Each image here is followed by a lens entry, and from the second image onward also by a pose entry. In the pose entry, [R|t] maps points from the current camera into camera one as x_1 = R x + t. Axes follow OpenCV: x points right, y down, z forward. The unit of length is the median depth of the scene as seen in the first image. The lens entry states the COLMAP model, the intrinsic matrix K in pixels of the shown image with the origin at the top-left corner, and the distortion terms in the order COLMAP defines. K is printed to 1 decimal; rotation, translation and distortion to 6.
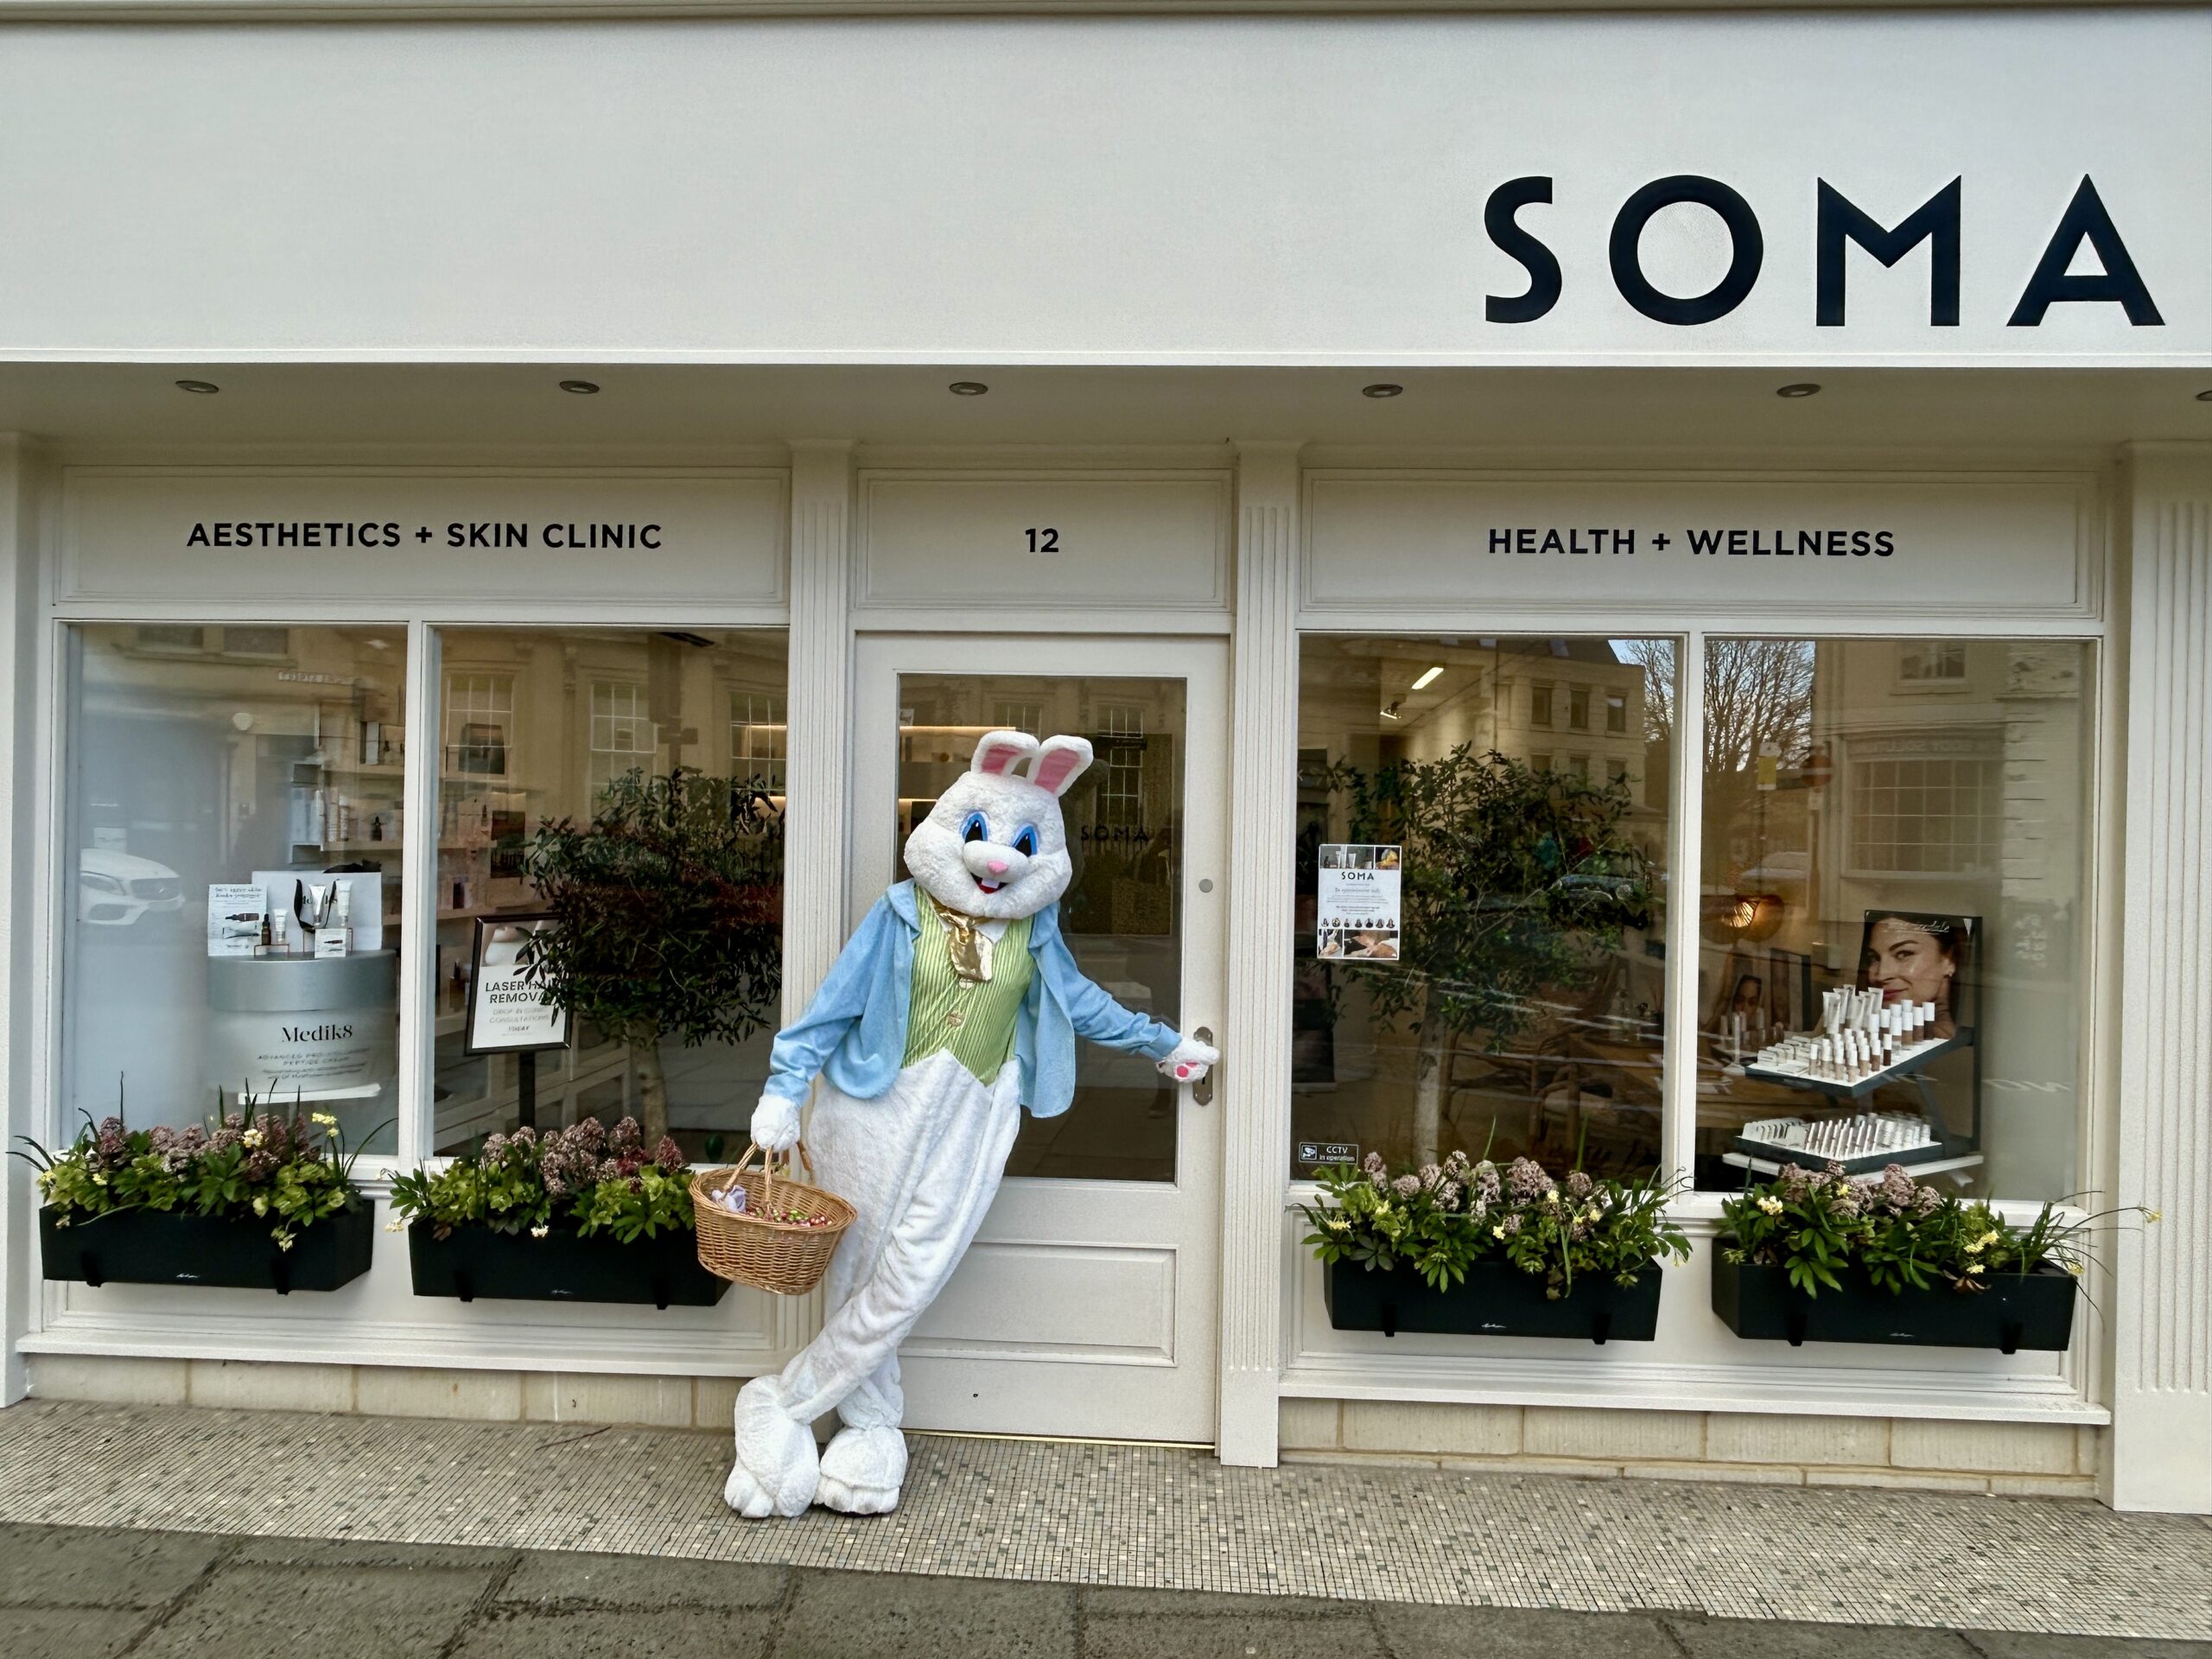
lens RADIAL K [[1434.9, 0, 1103.3], [0, 1434.9, 832.9], [0, 0, 1]] dist [-0.001960, 0.000070]
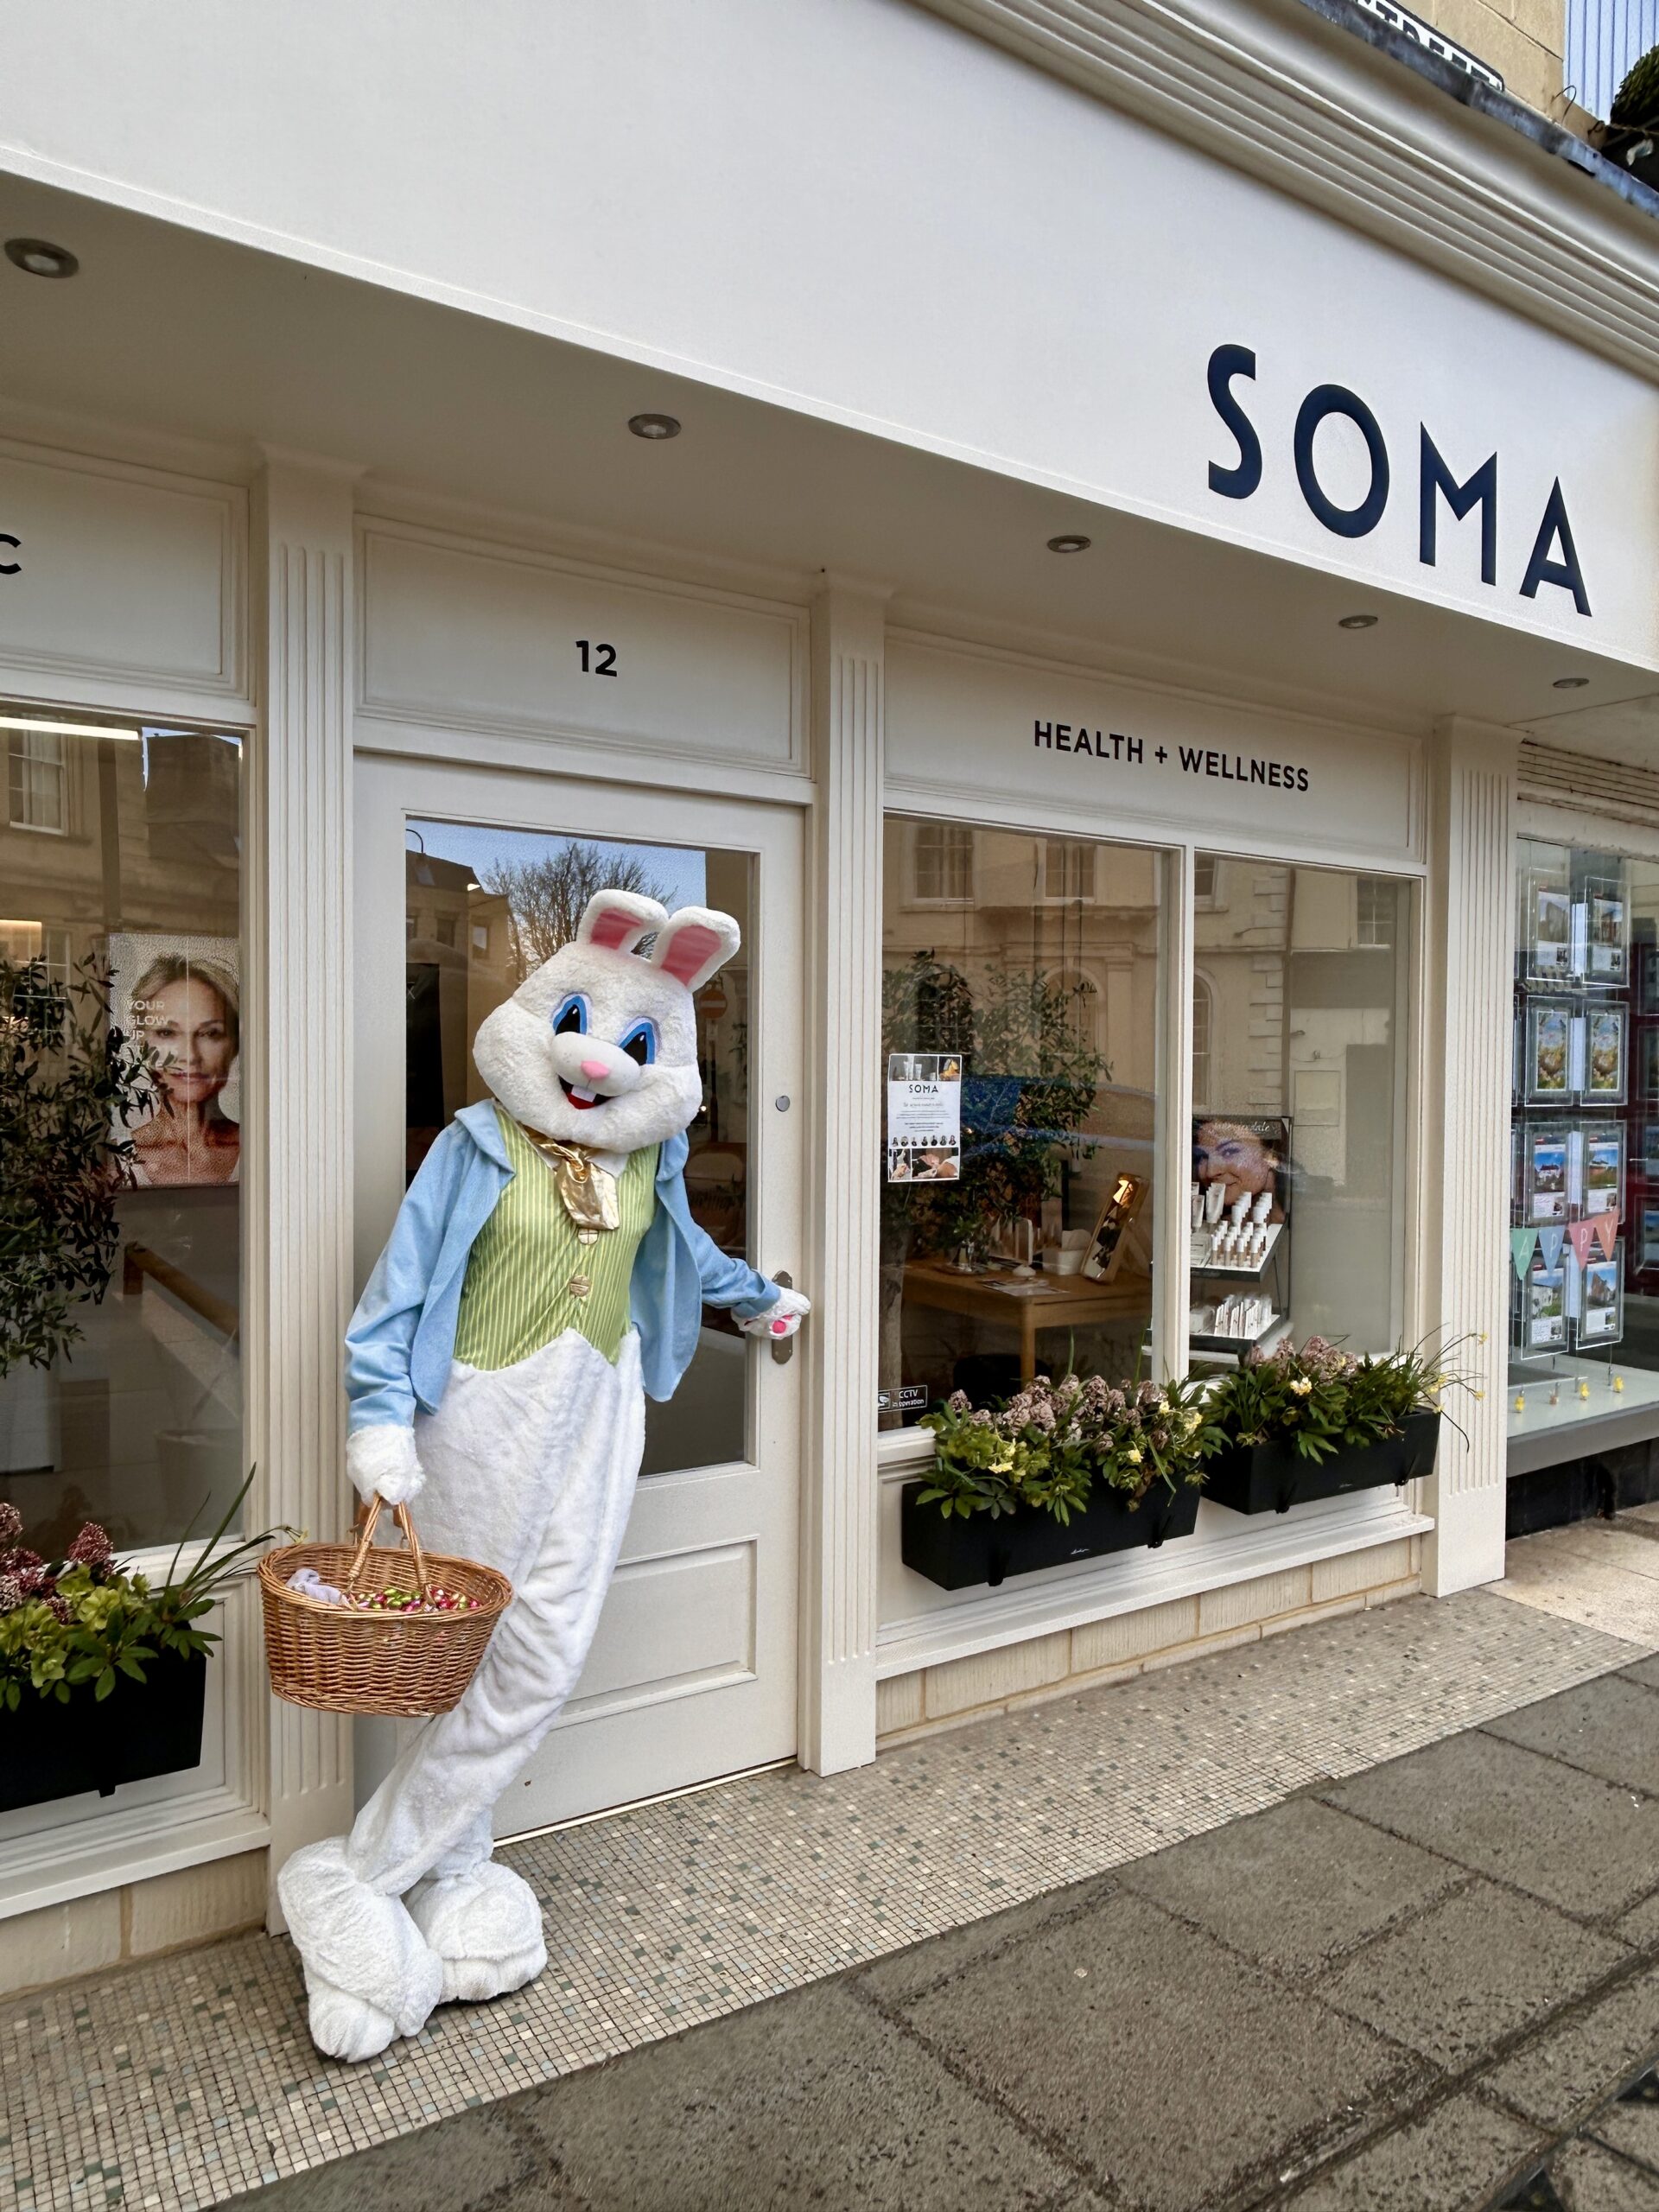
lens RADIAL K [[1434.9, 0, 827.5], [0, 1434.9, 1104.5], [0, 0, 1]] dist [-0.001960, 0.000070]
pose [[0.814941, -0.022890, 0.579092, -0.418250], [0.008972, 0.999598, 0.026885, 0.016332], [-0.579475, -0.016714, 0.814819, 0.318489]]
